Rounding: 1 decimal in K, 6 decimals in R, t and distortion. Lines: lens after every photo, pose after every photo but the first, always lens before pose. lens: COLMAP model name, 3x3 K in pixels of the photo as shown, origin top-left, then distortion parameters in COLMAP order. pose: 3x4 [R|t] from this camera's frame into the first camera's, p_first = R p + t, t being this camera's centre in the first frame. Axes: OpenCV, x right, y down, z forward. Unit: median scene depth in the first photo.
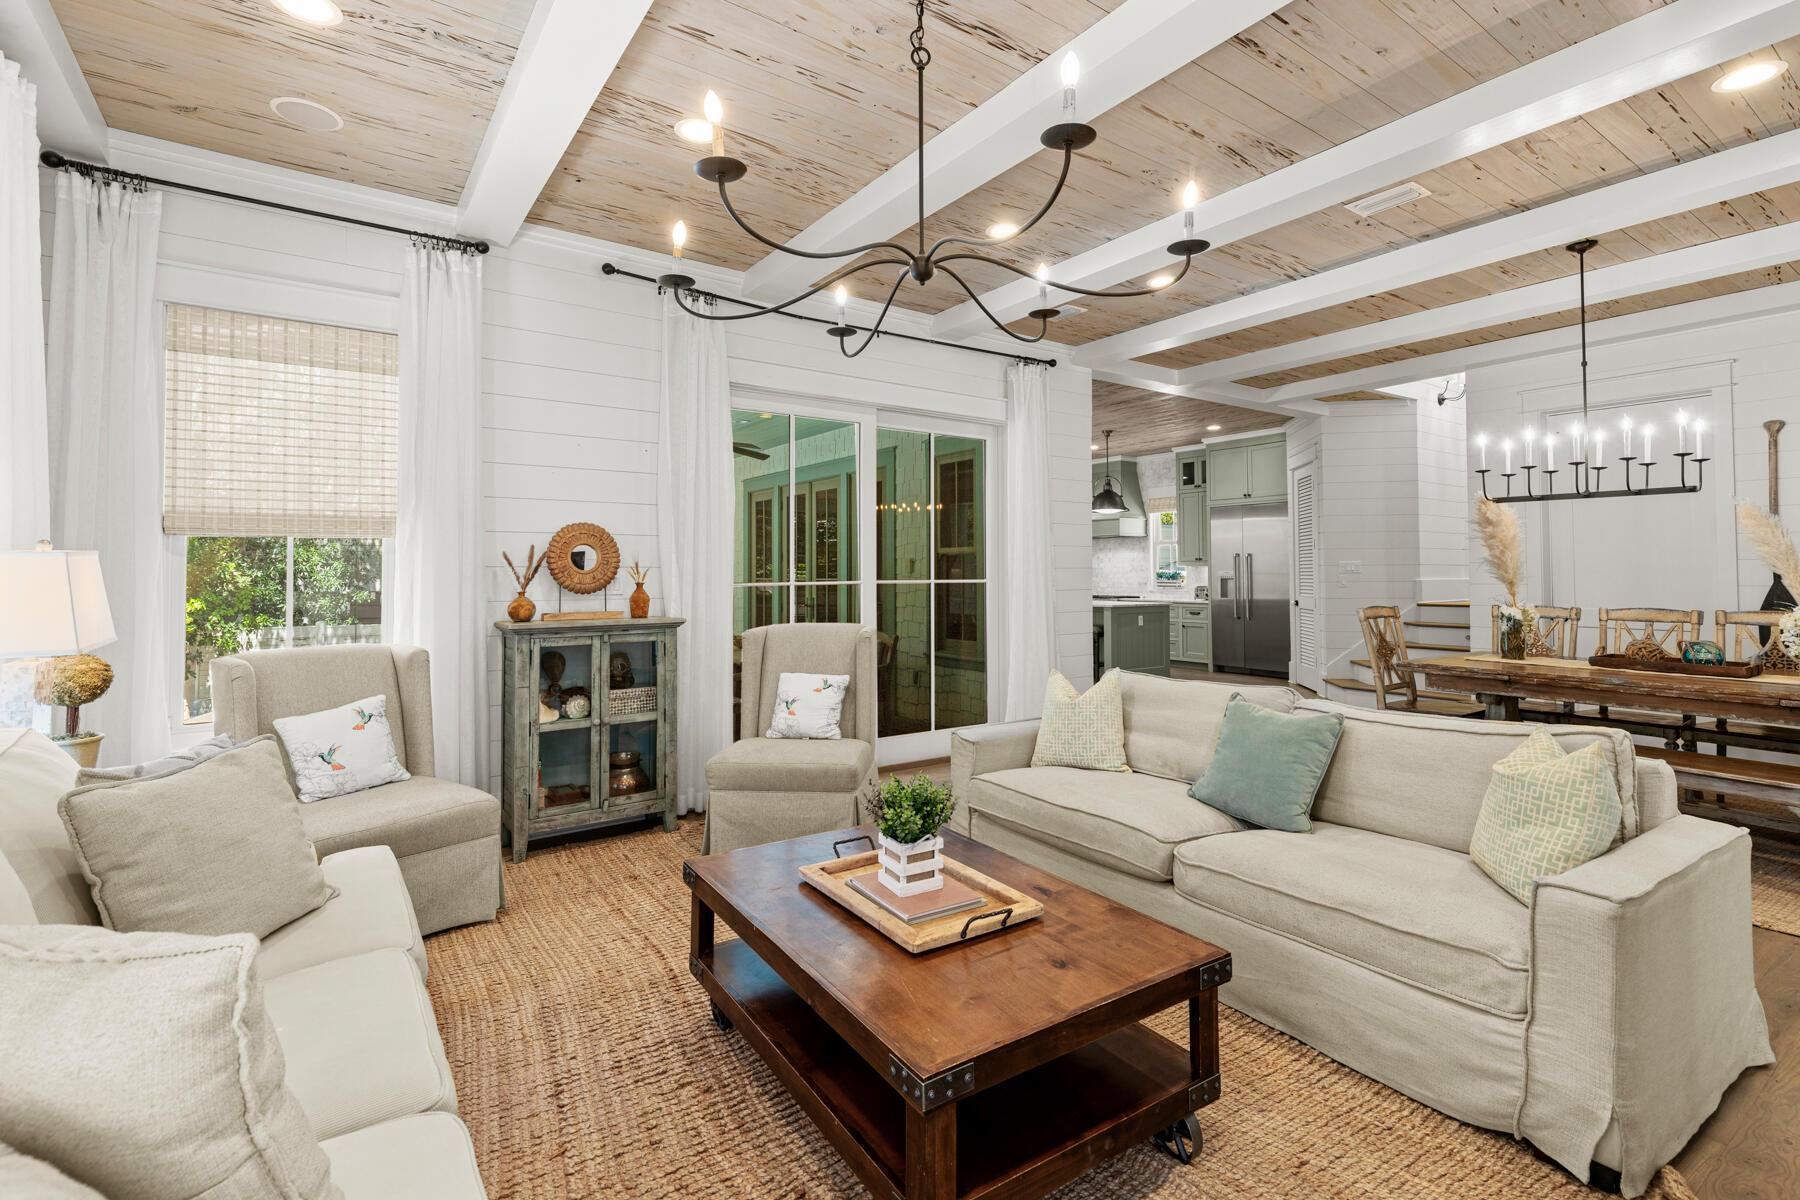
lens RADIAL K [[826.2, 0, 893.8], [0, 826.2, 563.2], [0, 0, 1]] dist [-0.000805, -0.000047]
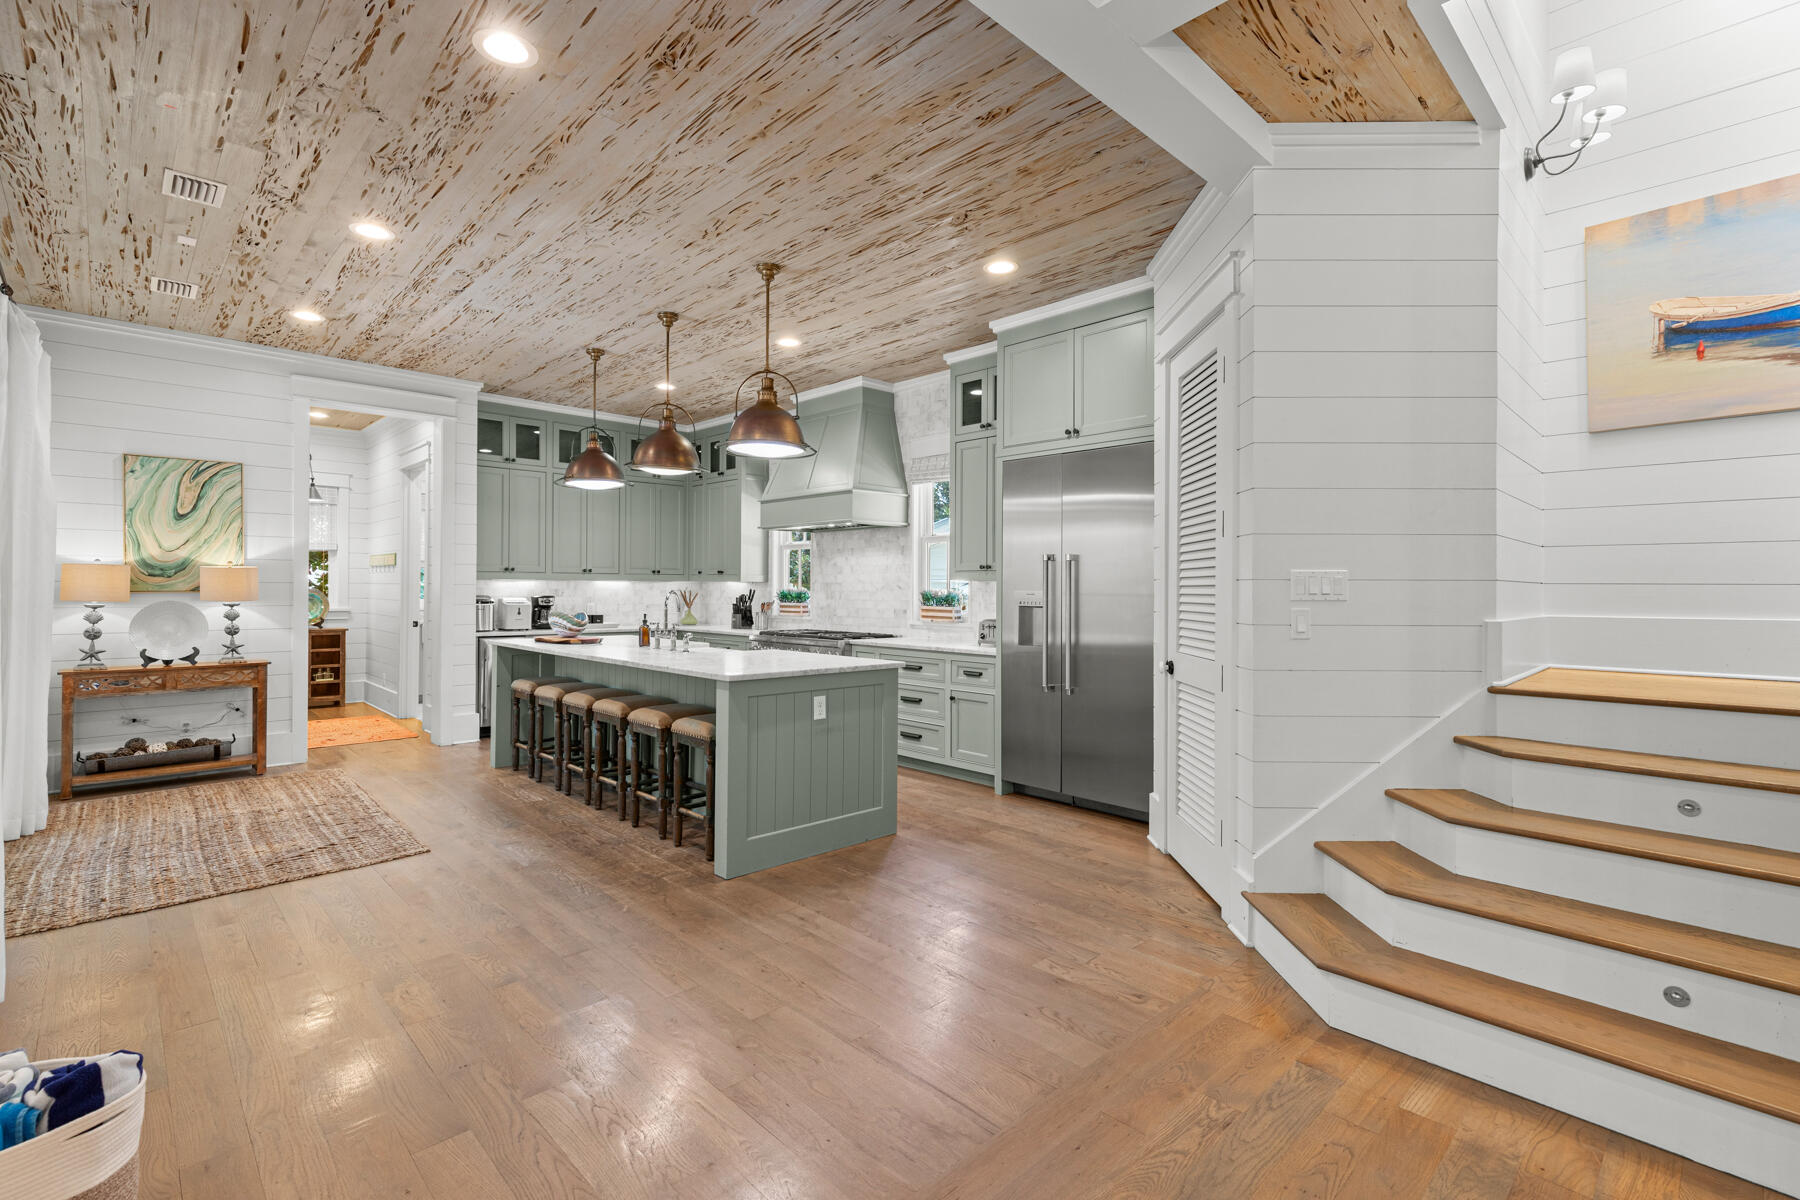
lens RADIAL K [[826.2, 0, 898.4], [0, 826.2, 596.8], [0, 0, 1]] dist [-0.000805, -0.000047]
pose [[0.985954, 0.010633, 0.166680, 0.234312], [-0.014191, 0.999696, 0.020168, 0.003917], [-0.166415, -0.022250, 0.985805, 0.509412]]
